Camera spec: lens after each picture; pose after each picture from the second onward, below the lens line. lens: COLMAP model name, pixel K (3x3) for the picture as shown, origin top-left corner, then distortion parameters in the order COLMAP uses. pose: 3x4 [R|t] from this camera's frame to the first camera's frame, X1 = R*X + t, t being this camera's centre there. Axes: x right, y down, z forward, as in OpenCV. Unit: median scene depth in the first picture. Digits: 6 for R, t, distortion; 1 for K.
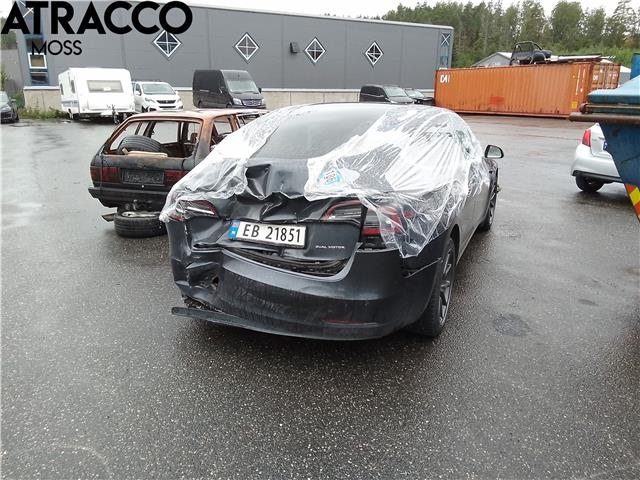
lens RADIAL K [[506.0, 0, 320.0], [0, 506.0, 240.0], [0, 0, 1]] dist [0.076782, -0.117205]
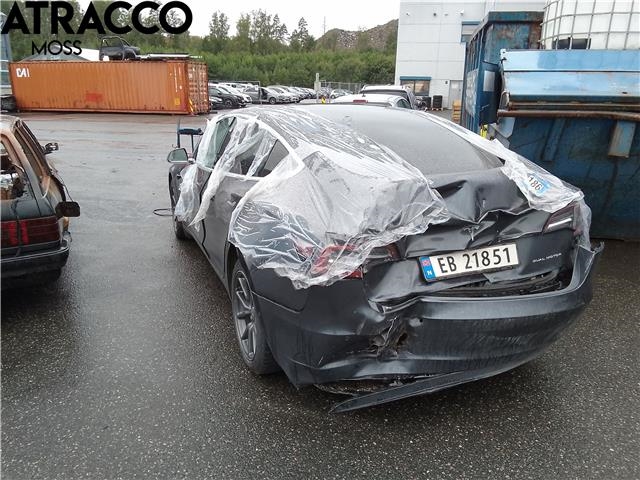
lens RADIAL K [[506.0, 0, 320.0], [0, 506.0, 240.0], [0, 0, 1]] dist [0.076782, -0.117205]
pose [[0.672840, -0.207964, 0.709956, -0.824587], [0.202598, 0.974785, 0.093533, -0.170360], [-0.711506, 0.080903, 0.698008, 0.558216]]
